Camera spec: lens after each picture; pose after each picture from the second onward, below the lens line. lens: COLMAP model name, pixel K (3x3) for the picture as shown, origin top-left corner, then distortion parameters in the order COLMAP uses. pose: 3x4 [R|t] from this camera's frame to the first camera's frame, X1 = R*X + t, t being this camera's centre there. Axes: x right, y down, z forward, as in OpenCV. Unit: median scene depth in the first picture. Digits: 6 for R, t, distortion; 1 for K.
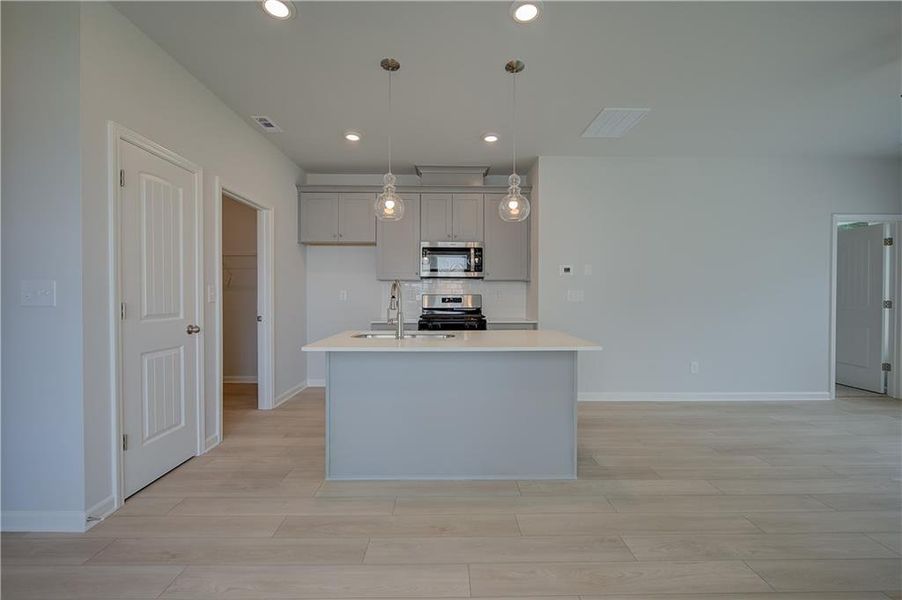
lens RADIAL K [[365.4, 0, 454.1], [0, 365.4, 300.2], [0, 0, 1]] dist [-0.002458, -0.000344]
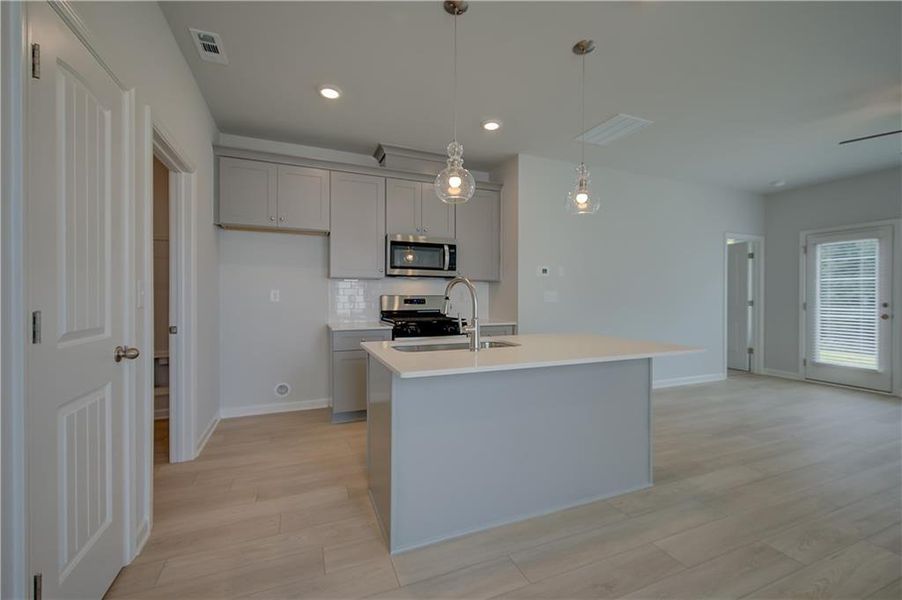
lens RADIAL K [[362.1, 0, 457.6], [0, 362.1, 299.1], [0, 0, 1]] dist [0.009848, -0.000045]
pose [[0.930520, -0.002188, 0.366236, -0.289052], [0.003540, 0.999989, -0.003020, -0.003333], [-0.366225, 0.004107, 0.930517, 0.167435]]
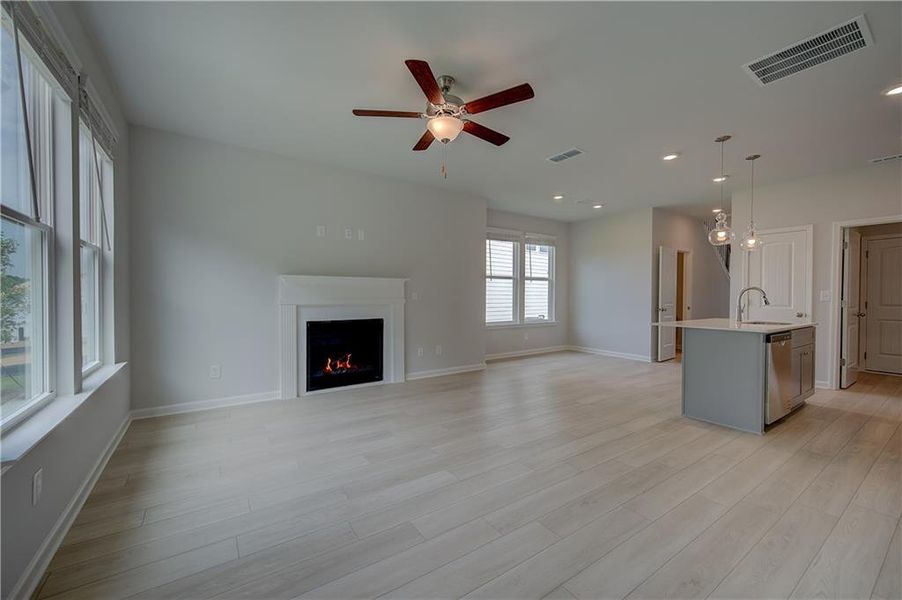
lens RADIAL K [[362.1, 0, 457.6], [0, 362.1, 299.1], [0, 0, 1]] dist [0.009848, -0.000045]
pose [[-0.823618, 0.001145, -0.567144, 1.150523], [-0.012749, 0.999708, 0.020532, -0.011764], [0.567002, 0.024141, -0.823363, 0.997853]]
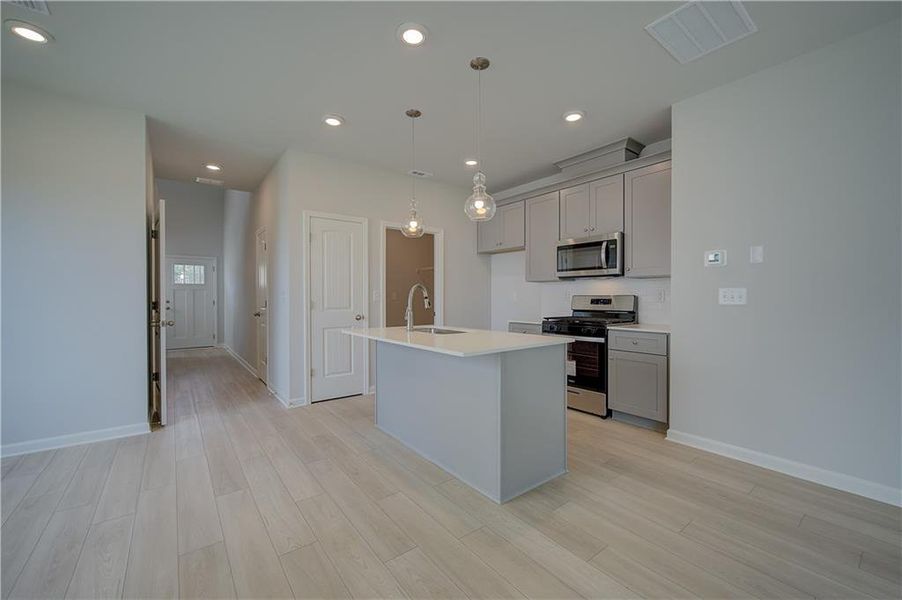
lens RADIAL K [[366.9, 0, 451.0], [0, 366.9, 300.0], [0, 0, 1]] dist [0.000940, -0.000016]
pose [[0.597053, 0.005342, -0.802184, 0.565937], [-0.006709, 0.999976, 0.001666, -0.003375], [0.802174, 0.004387, 0.597074, 0.217331]]
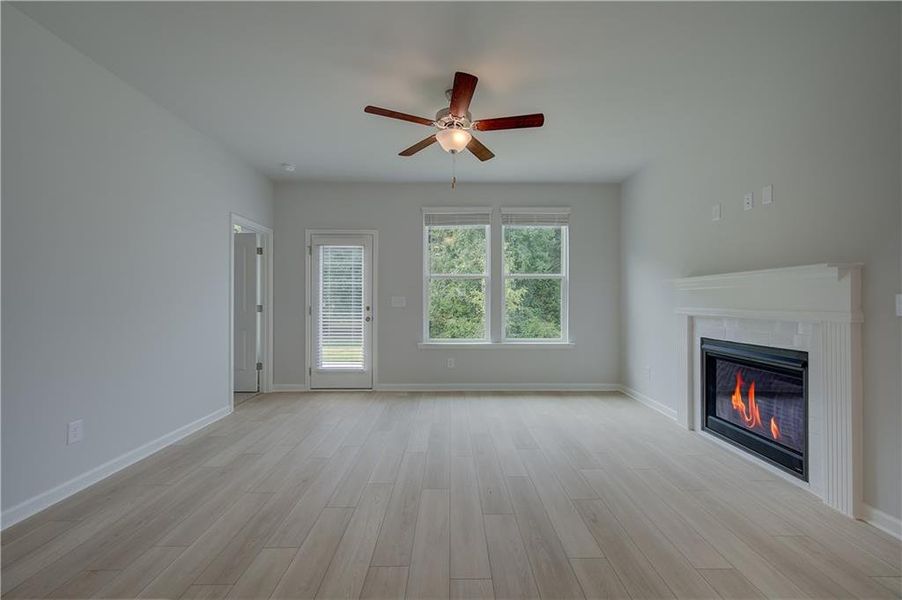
lens RADIAL K [[363.8, 0, 449.5], [0, 363.8, 300.7], [0, 0, 1]] dist [-0.002058, -0.000145]
pose [[0.010533, 0.000530, 0.999944, 0.121559], [0.009464, 0.999955, -0.000630, -0.006111], [-0.999900, 0.009470, 0.010527, 0.440115]]
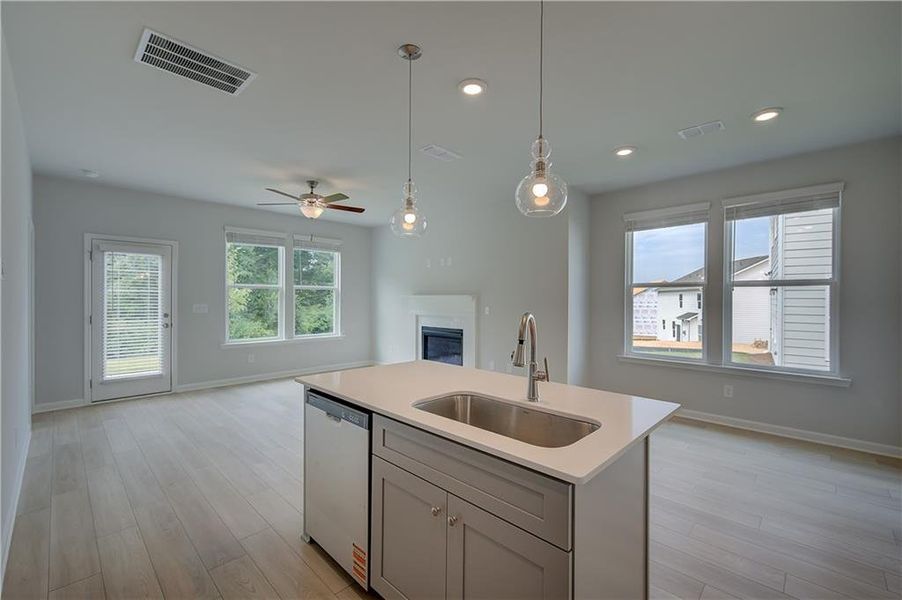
lens RADIAL K [[392.6, 0, 457.6], [0, 392.6, 300.1], [0, 0, 1]] dist [0.000979, 0.000043]
pose [[-0.714616, -0.010252, 0.699442, -0.337649], [0.000623, 0.999883, 0.015292, -0.055417], [-0.699517, 0.011364, -0.714526, 0.970449]]
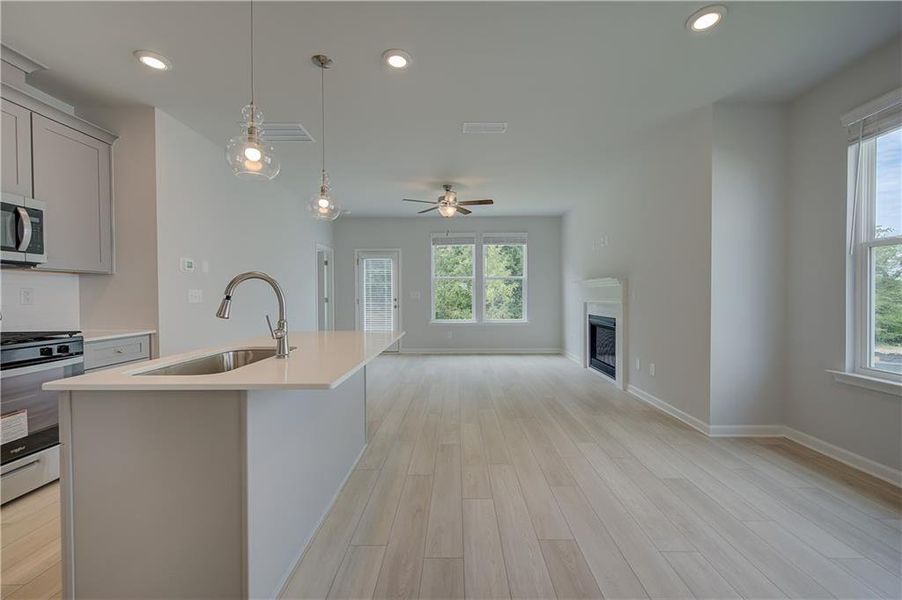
lens RADIAL K [[366.9, 0, 451.0], [0, 366.9, 300.0], [0, 0, 1]] dist [0.000940, -0.000016]
pose [[0.025397, -0.016059, 0.999548, -0.507219], [0.015213, 0.999761, 0.015676, -0.007116], [-0.999562, 0.014808, 0.025635, 0.395290]]
